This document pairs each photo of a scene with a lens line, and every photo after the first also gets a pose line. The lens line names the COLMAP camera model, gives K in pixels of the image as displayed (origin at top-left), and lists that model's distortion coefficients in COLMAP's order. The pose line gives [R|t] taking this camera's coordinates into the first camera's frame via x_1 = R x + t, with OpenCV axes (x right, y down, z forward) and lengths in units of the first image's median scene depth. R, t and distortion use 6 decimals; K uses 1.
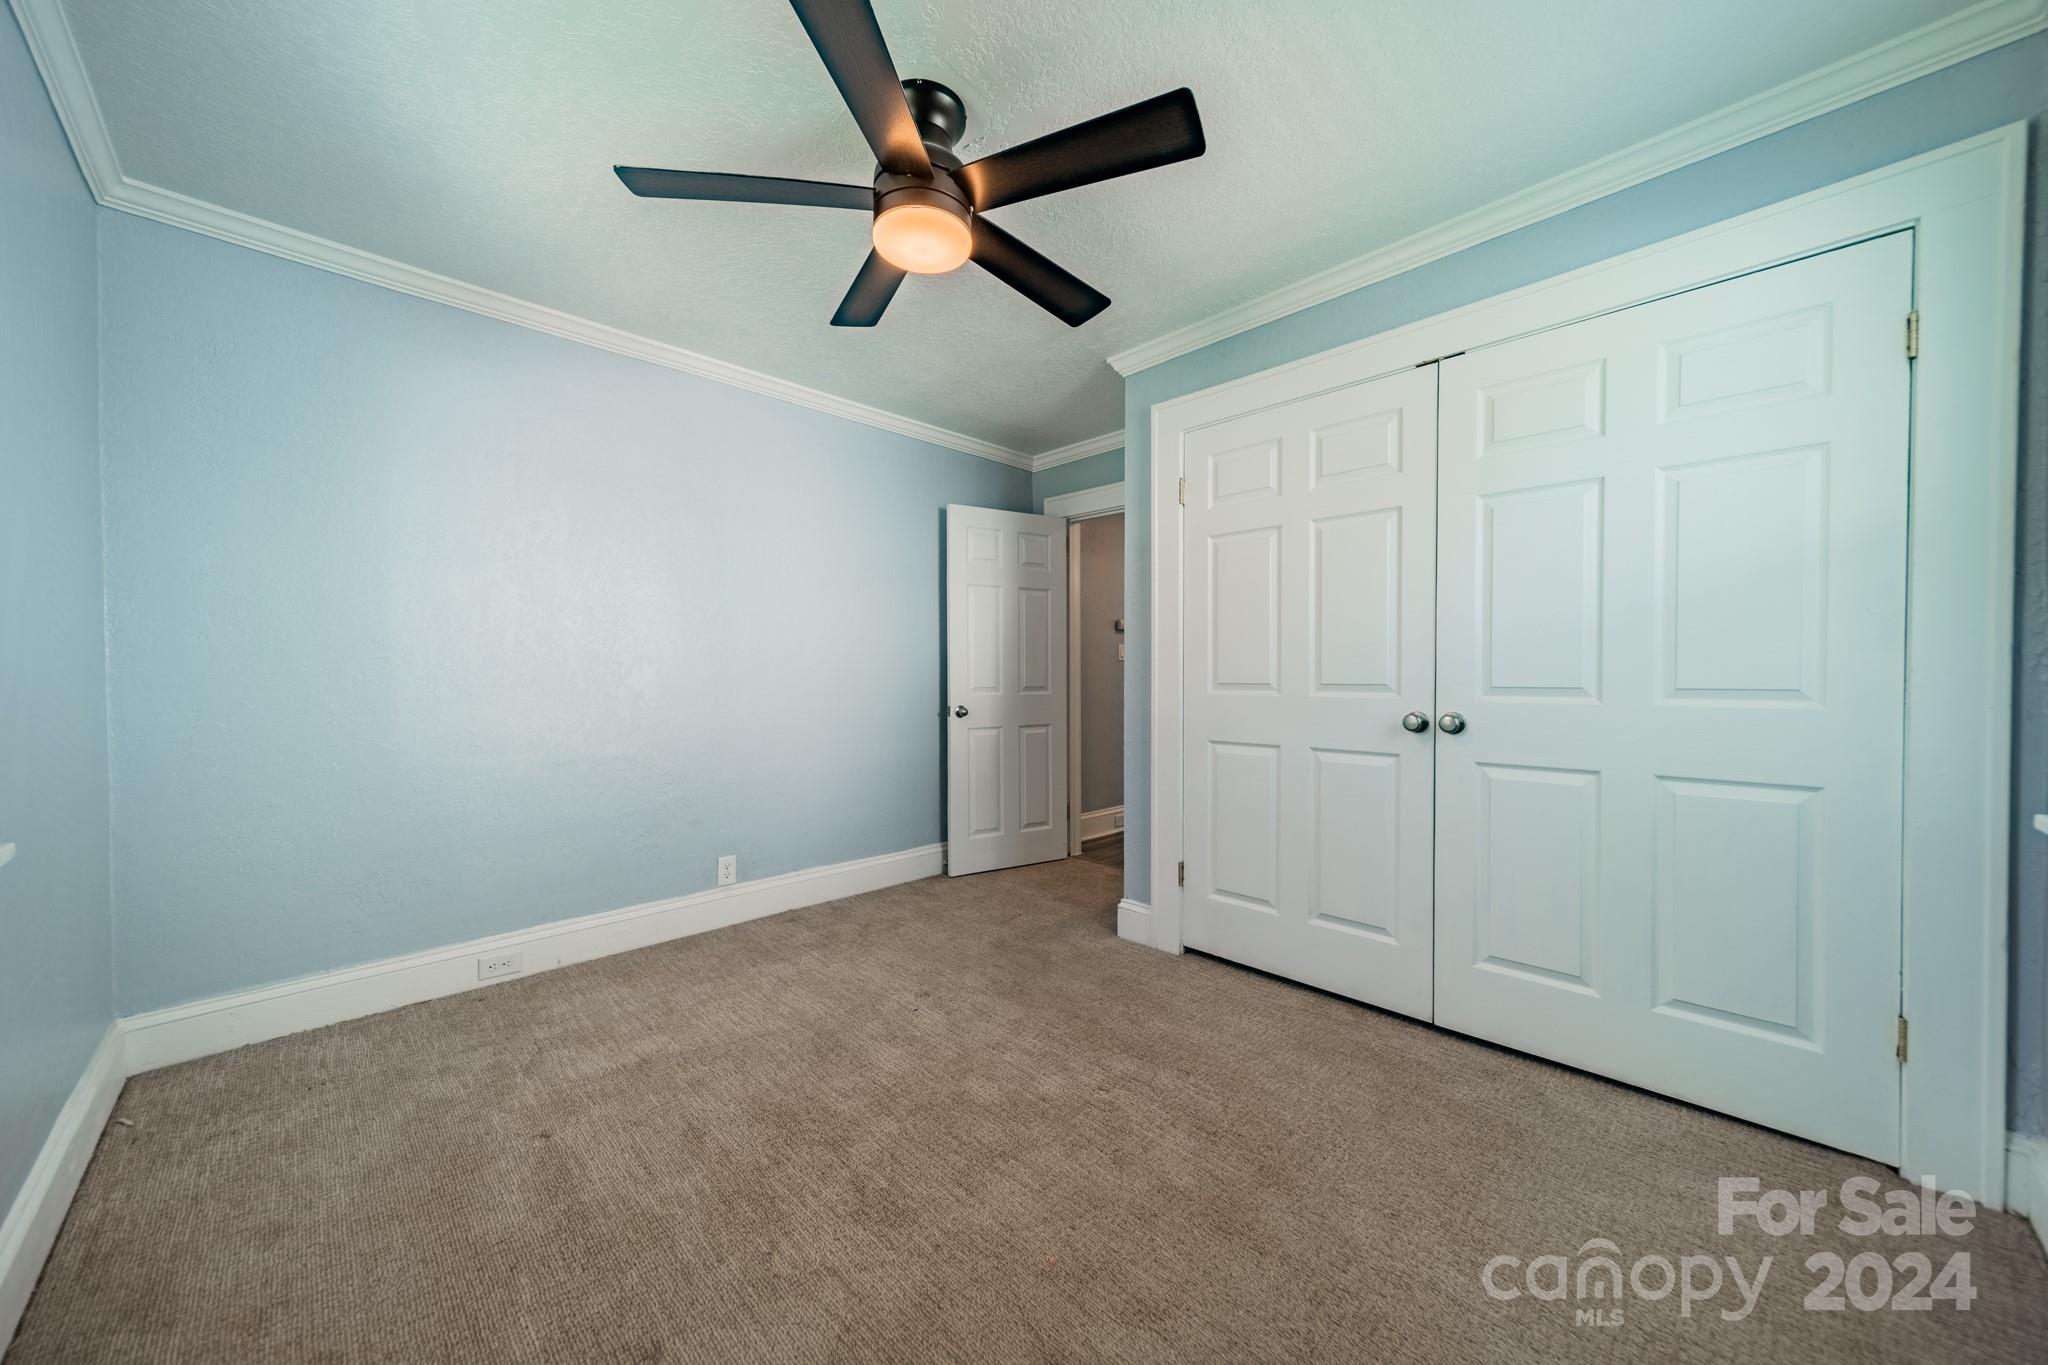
lens RADIAL K [[735.7, 0, 1024.0], [0, 735.7, 682.5], [0, 0, 1]] dist [0.001591, -0.000028]
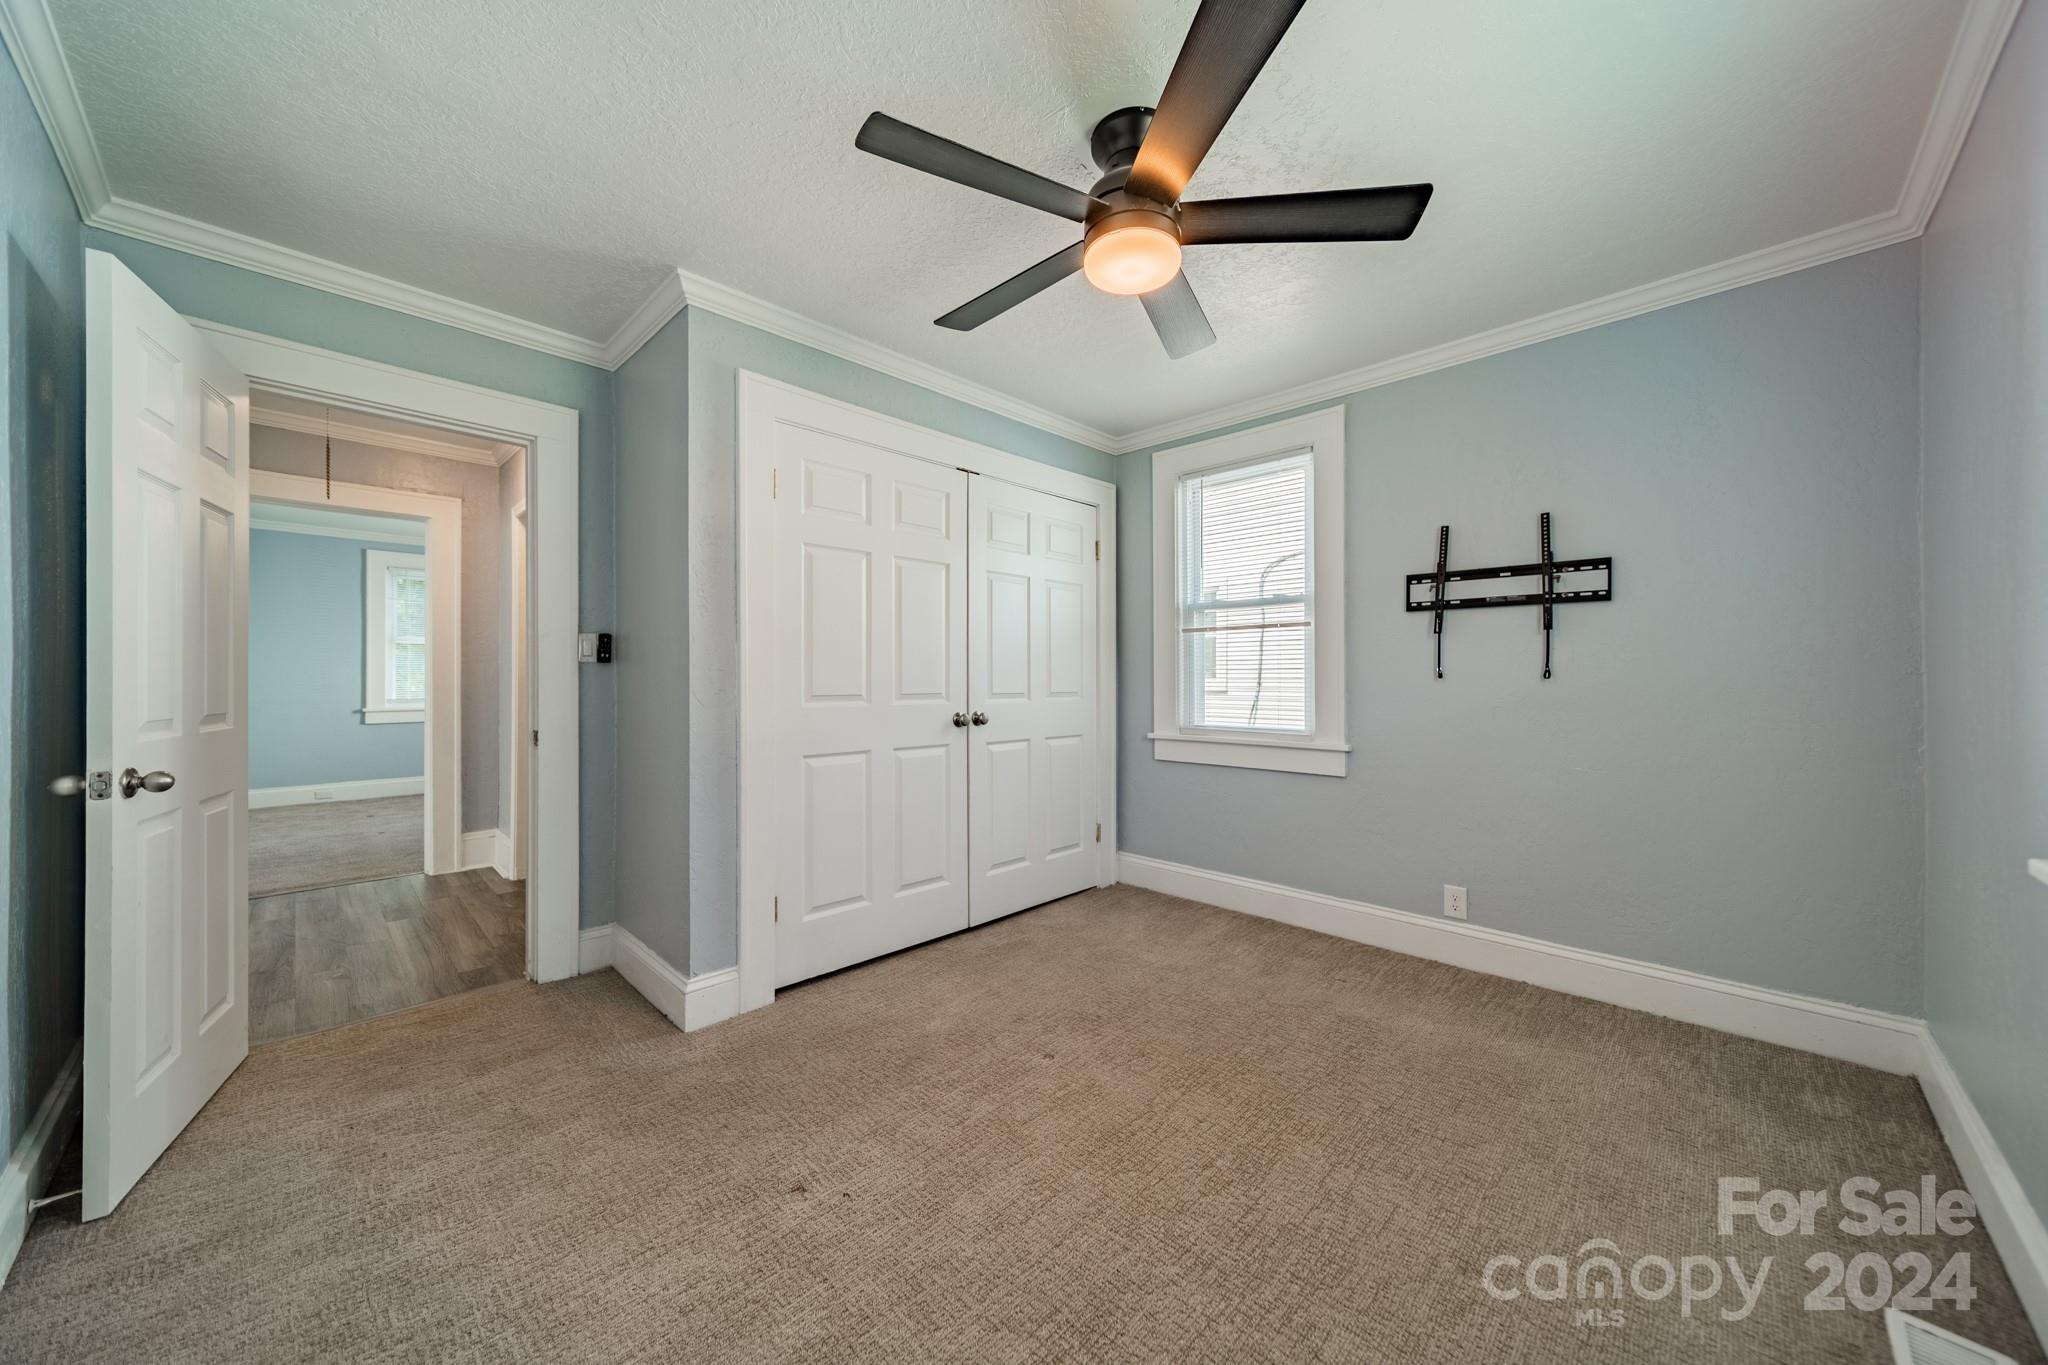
lens RADIAL K [[720.0, 0, 1028.3], [0, 720.0, 680.9], [0, 0, 1]] dist [0.008142, 0.000053]
pose [[-0.023302, 0.006146, 0.999710, -0.745565], [0.015322, 0.999866, -0.005790, -0.009094], [-0.999611, 0.015183, -0.023393, 0.785063]]
